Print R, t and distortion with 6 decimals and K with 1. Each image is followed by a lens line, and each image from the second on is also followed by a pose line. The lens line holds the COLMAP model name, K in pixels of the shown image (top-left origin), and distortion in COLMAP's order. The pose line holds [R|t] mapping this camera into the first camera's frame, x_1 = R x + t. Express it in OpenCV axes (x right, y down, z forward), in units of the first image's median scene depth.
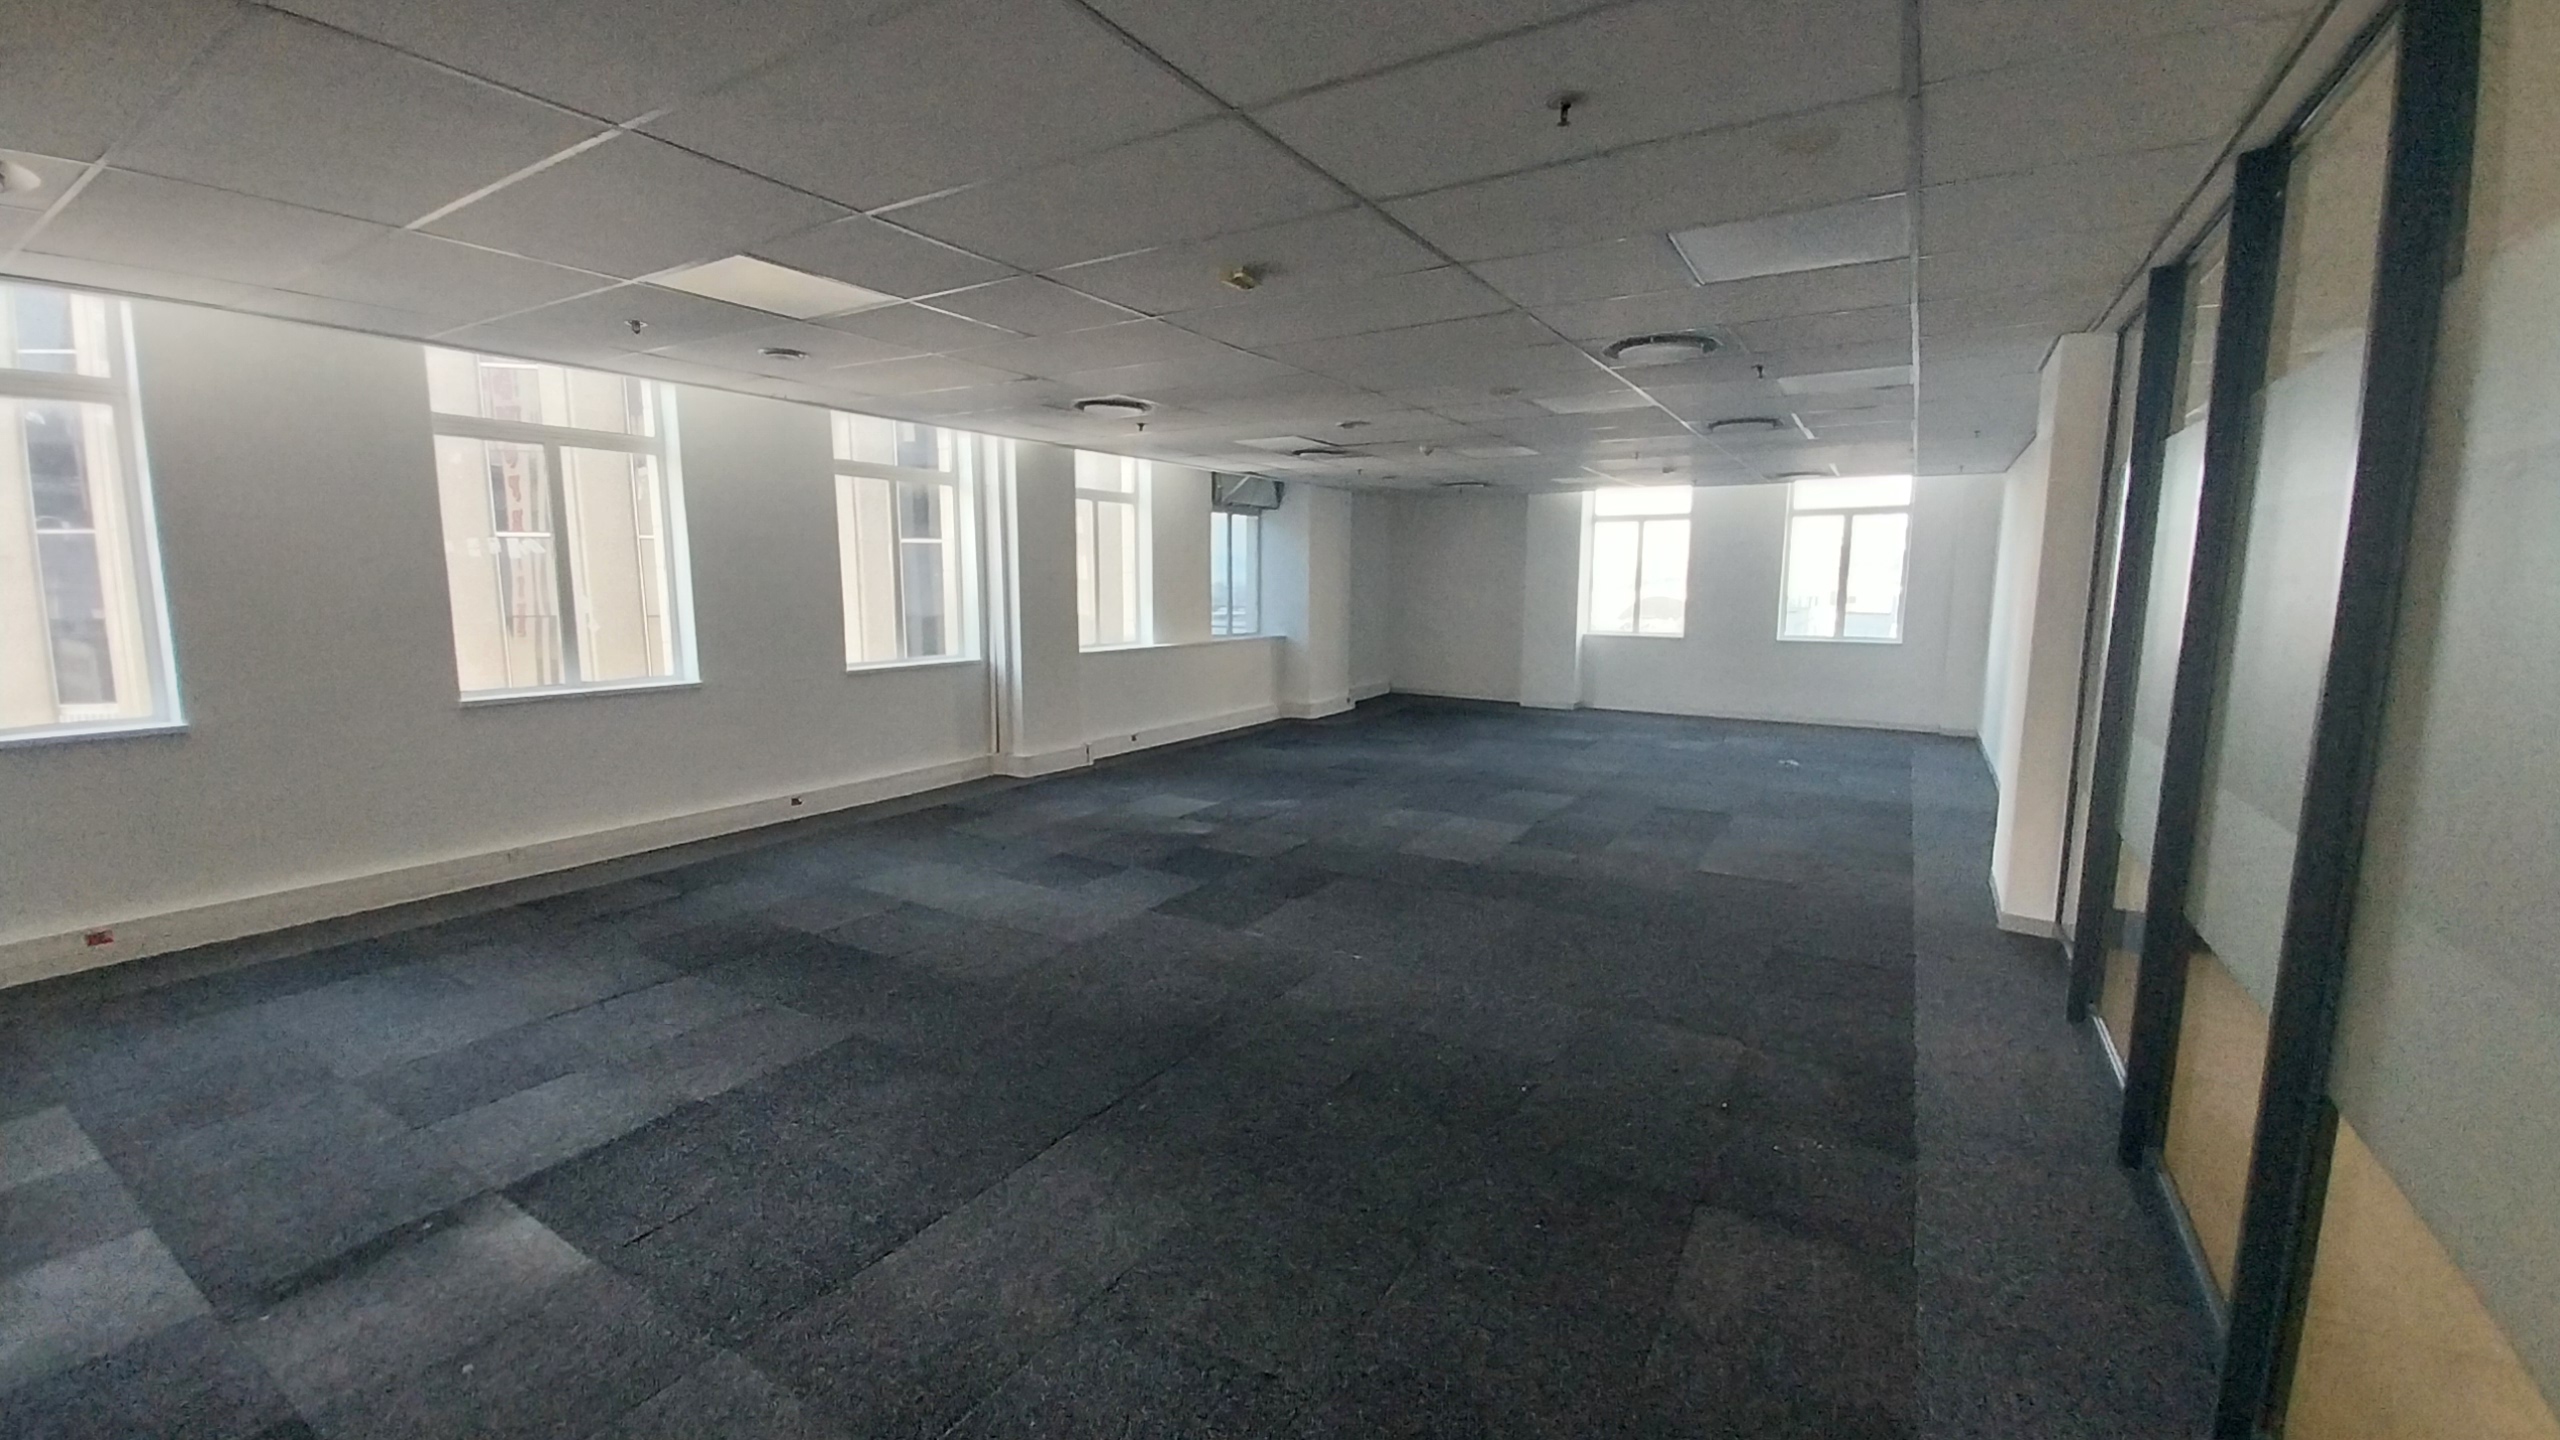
lens RADIAL K [[1016.6, 0, 1290.6], [0, 1016.6, 711.3], [0, 0, 1]] dist [0.006028, -0.008591]
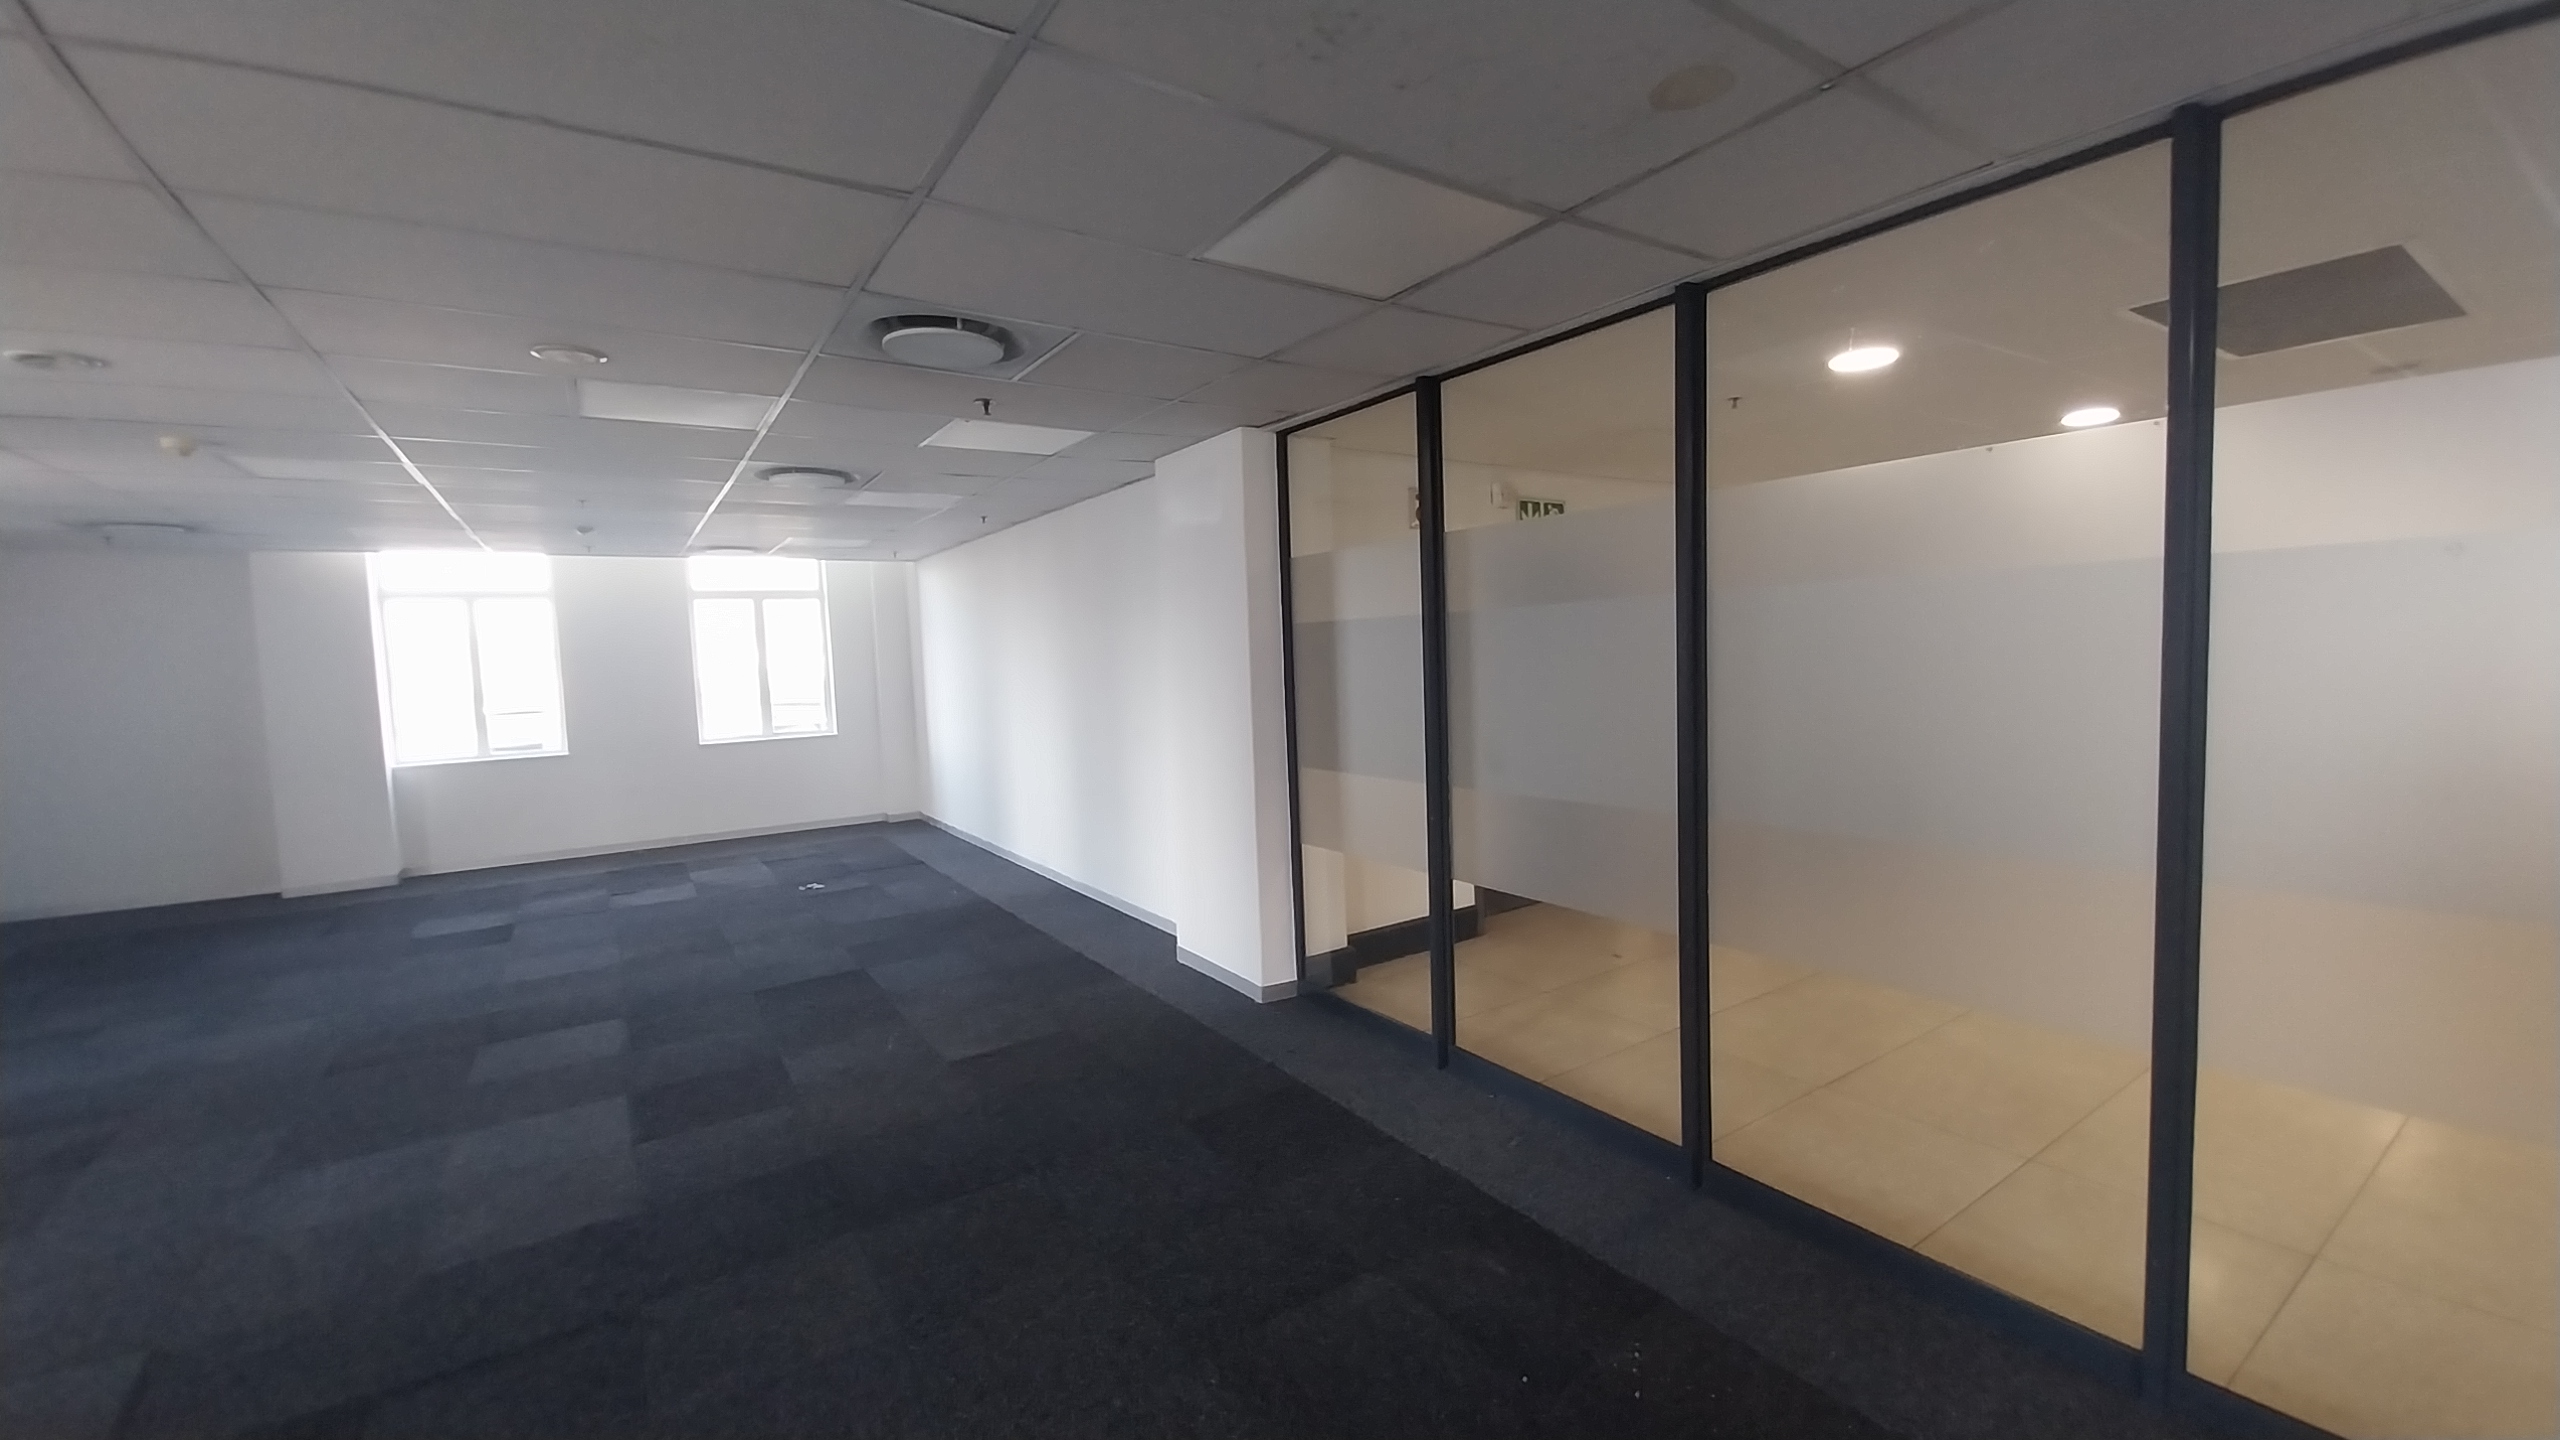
lens RADIAL K [[1016.6, 0, 1269.7], [0, 1016.6, 713.7], [0, 0, 1]] dist [0.006028, -0.008591]
pose [[0.415974, -0.076098, 0.906187, -0.079279], [0.153784, 0.988027, 0.012378, -0.035496], [-0.896279, 0.134208, 0.422697, 0.233542]]
